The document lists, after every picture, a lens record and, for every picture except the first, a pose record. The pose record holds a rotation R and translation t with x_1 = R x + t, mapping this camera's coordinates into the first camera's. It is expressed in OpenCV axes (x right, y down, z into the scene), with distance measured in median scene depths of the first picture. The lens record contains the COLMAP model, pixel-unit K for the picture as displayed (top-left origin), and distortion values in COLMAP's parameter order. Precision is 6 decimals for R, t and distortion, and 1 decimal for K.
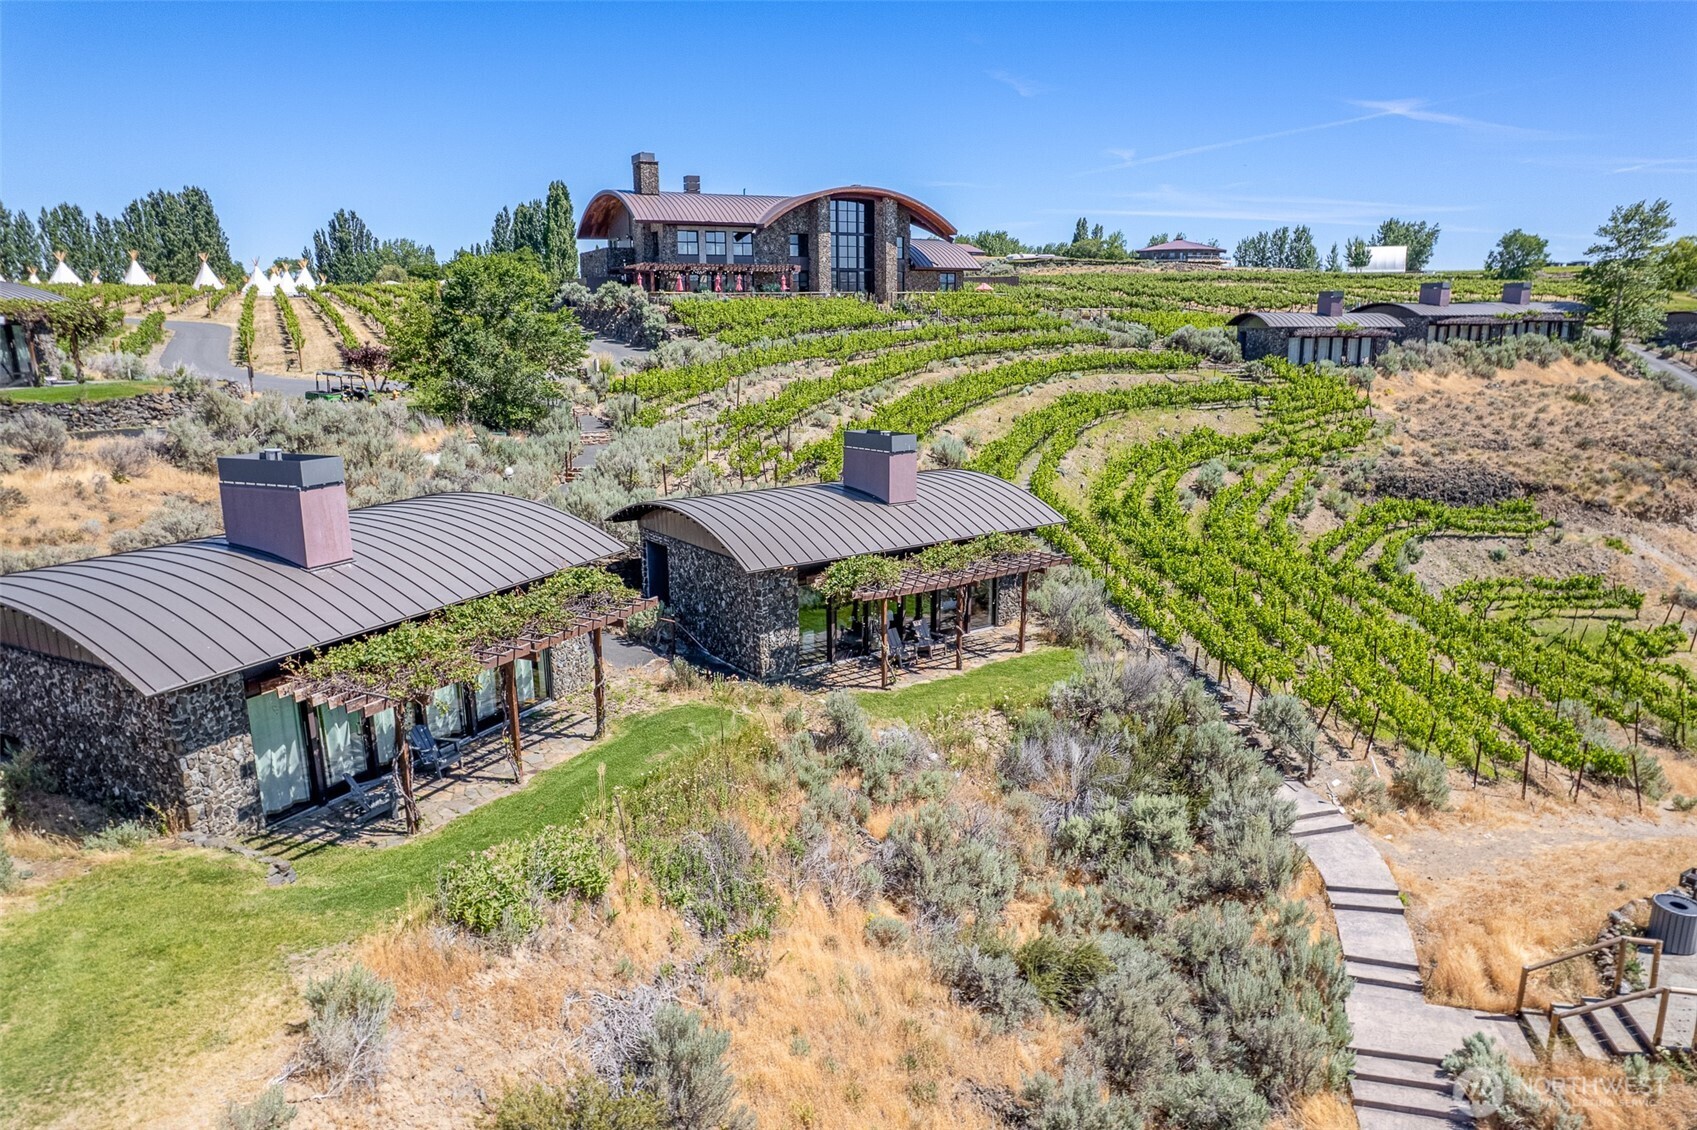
lens RADIAL K [[1088.4, 0, 850.7], [0, 1088.4, 568.5], [0, 0, 1]] dist [-0.074209, 0.068762]
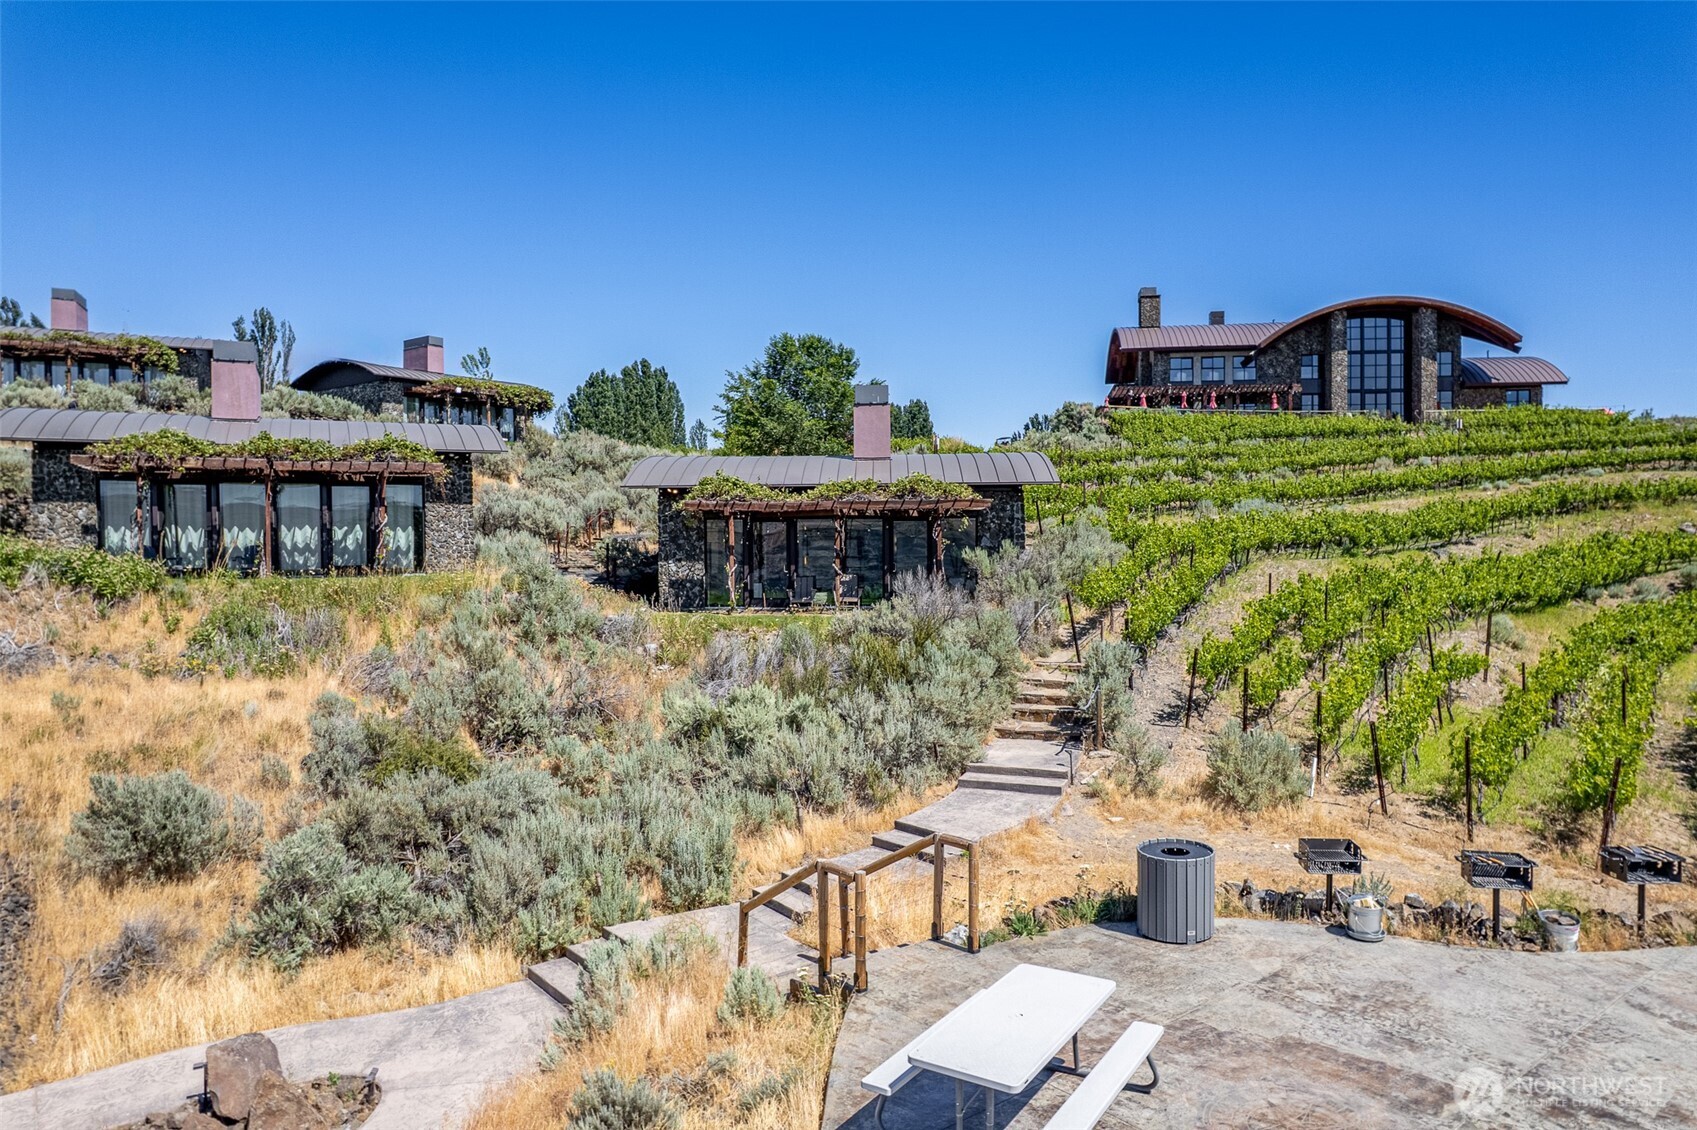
lens RADIAL K [[1088.4, 0, 850.7], [0, 1088.4, 568.5], [0, 0, 1]] dist [-0.074209, 0.068762]
pose [[0.795140, 0.019846, -0.606101, 0.279267], [-0.136775, 0.979580, -0.147360, 0.079670], [0.590800, 0.200072, 0.781618, 0.131250]]
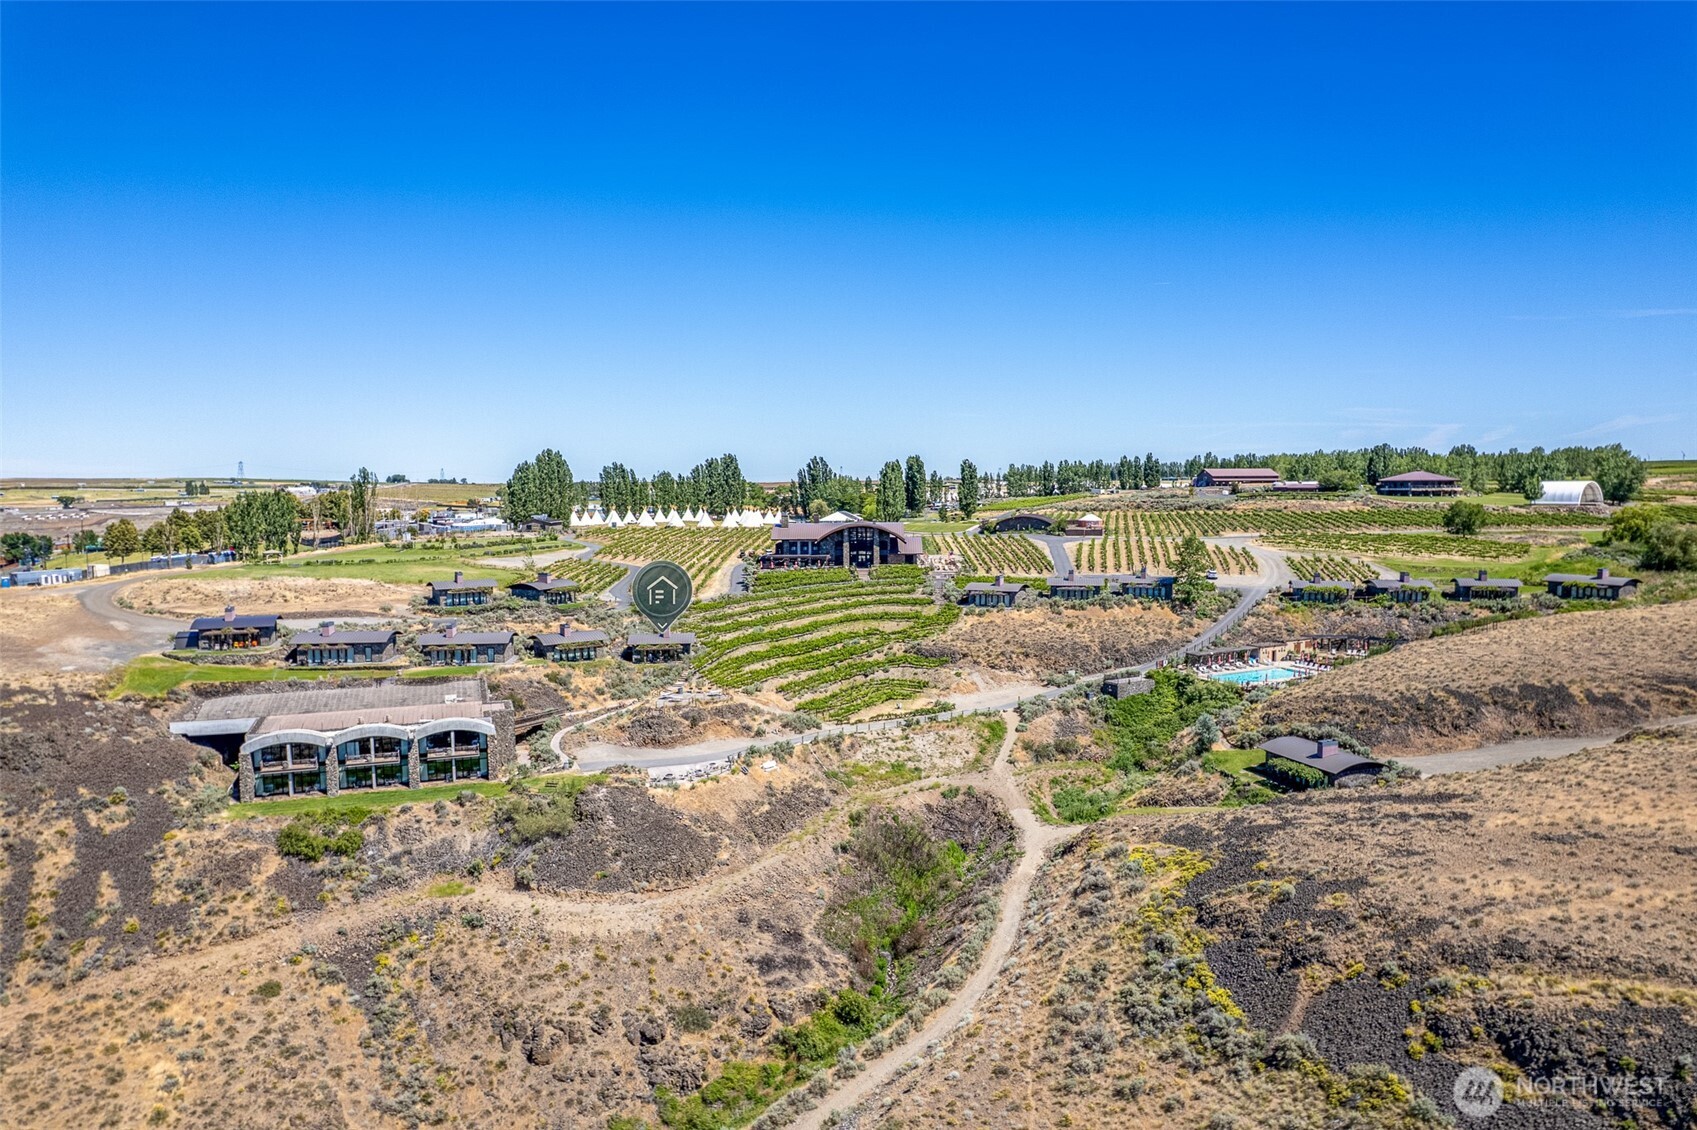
lens RADIAL K [[1088.4, 0, 850.7], [0, 1088.4, 568.5], [0, 0, 1]] dist [-0.074209, 0.068762]
pose [[0.871499, 0.040155, -0.488750, 1.742155], [-0.110228, 0.987179, -0.115445, 0.063933], [0.477848, 0.154485, 0.864752, -1.684255]]
